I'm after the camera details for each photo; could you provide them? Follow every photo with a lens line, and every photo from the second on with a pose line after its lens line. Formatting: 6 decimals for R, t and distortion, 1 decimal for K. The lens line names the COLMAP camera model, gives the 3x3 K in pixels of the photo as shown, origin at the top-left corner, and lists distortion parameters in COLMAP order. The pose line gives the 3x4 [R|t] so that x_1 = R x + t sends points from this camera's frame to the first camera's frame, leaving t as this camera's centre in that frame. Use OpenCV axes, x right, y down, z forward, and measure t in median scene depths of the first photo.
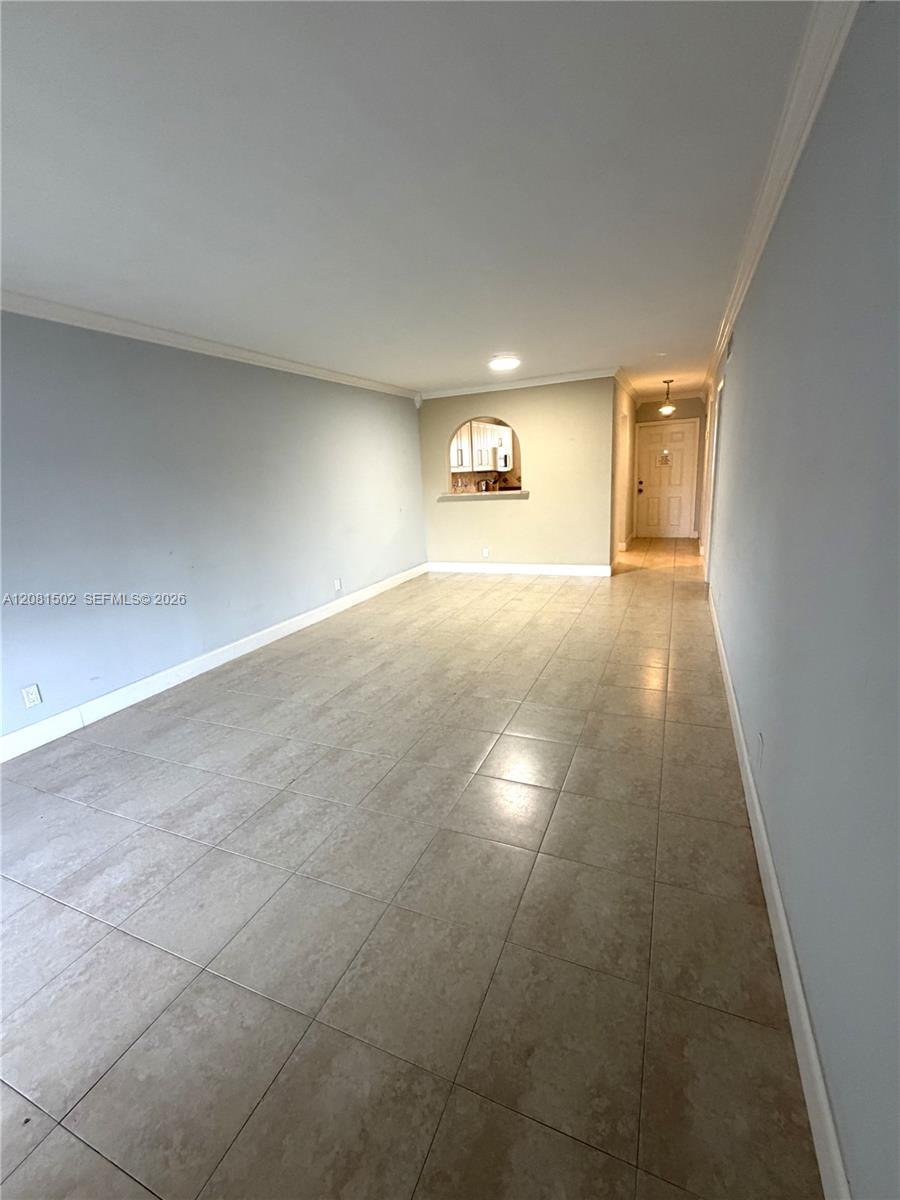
lens RADIAL K [[516.3, 0, 450.0], [0, 516.3, 600.0], [0, 0, 1]] dist [-0.000062, 0.000139]
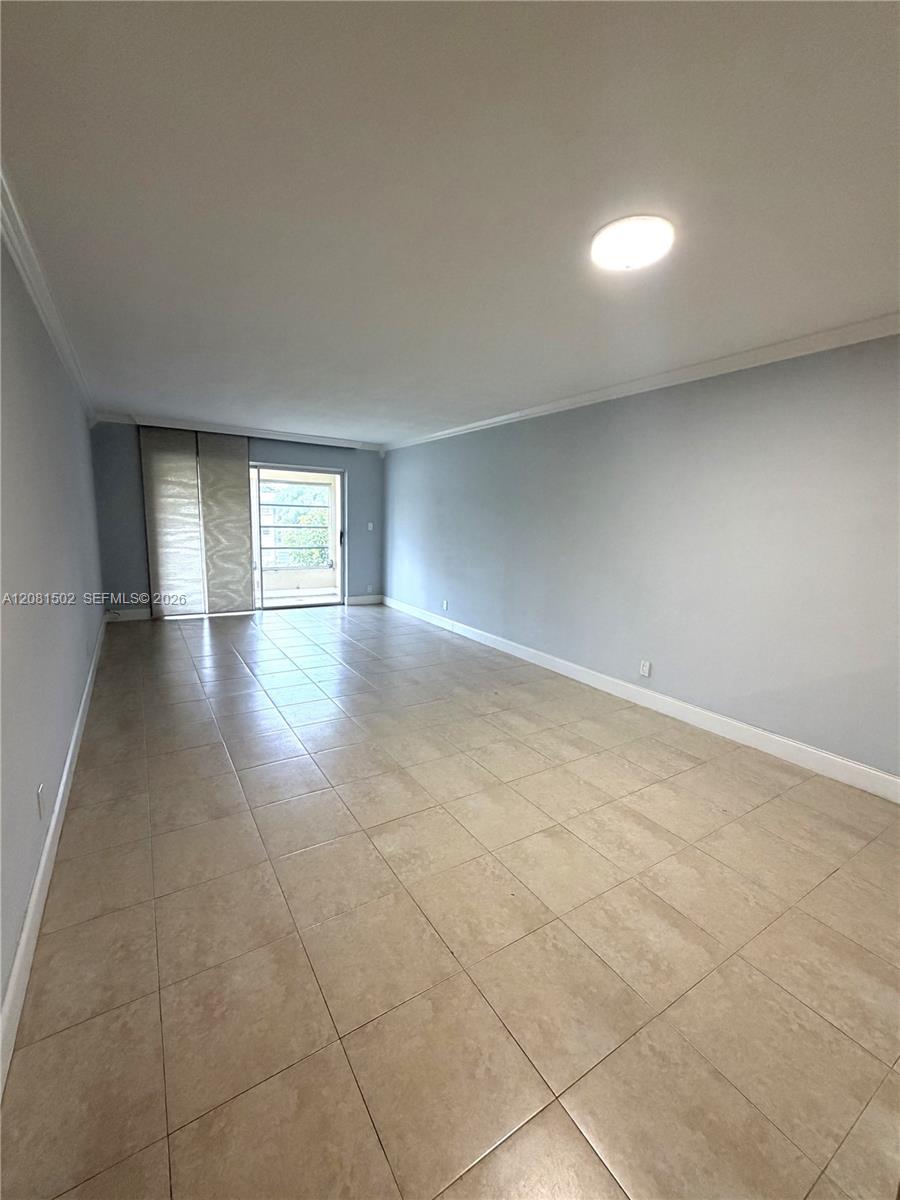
lens RADIAL K [[516.3, 0, 450.0], [0, 516.3, 600.0], [0, 0, 1]] dist [-0.000062, 0.000139]
pose [[-0.575308, 0.169473, -0.800187, 0.660596], [-0.197099, 0.920747, 0.336714, -0.407401], [0.793834, 0.351430, -0.496310, 1.481580]]
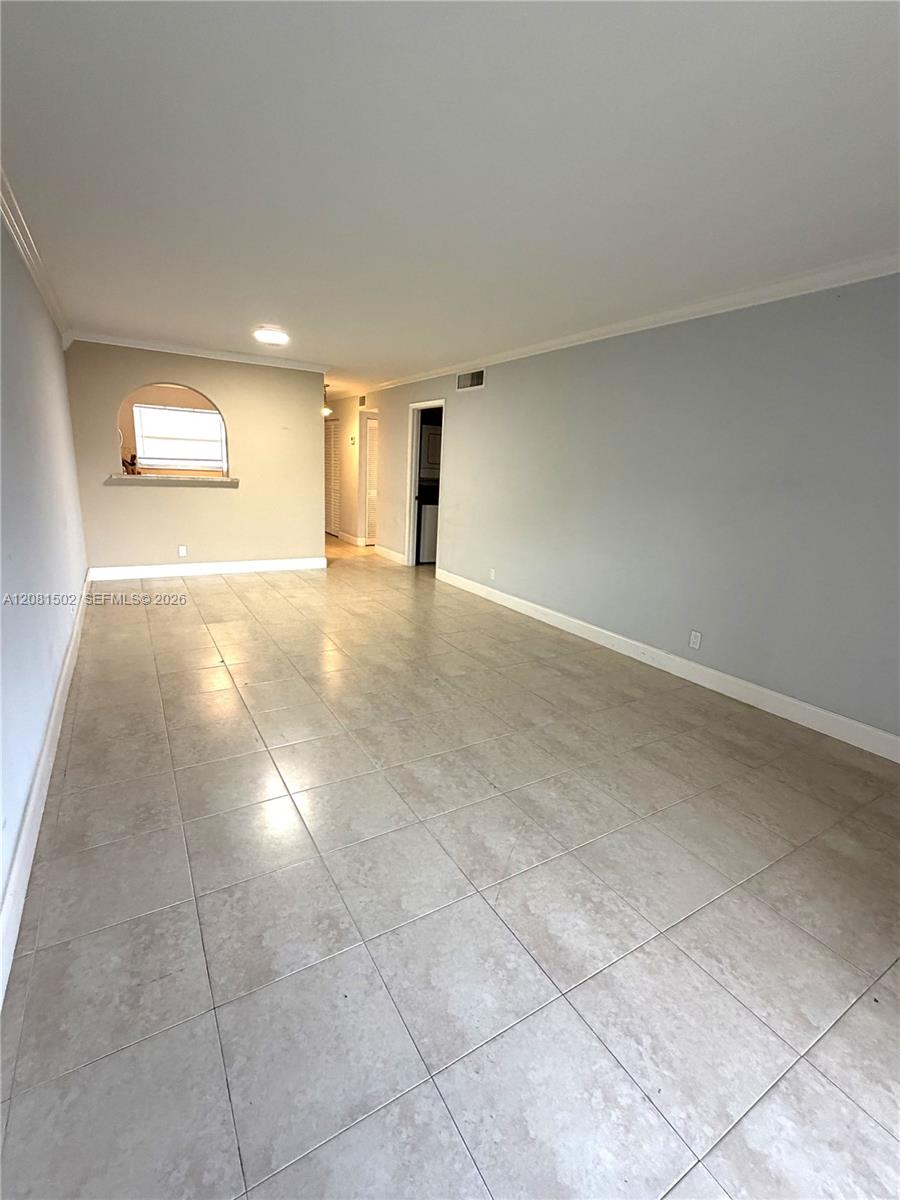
lens RADIAL K [[530.6, 0, 450.0], [0, 530.6, 600.0], [0, 0, 1]] dist [0.000008, -0.000291]
pose [[0.571792, -0.116664, 0.812061, -0.653058], [0.118141, 0.991229, 0.059219, -0.024727], [-0.811848, 0.062077, 0.580560, 0.298597]]
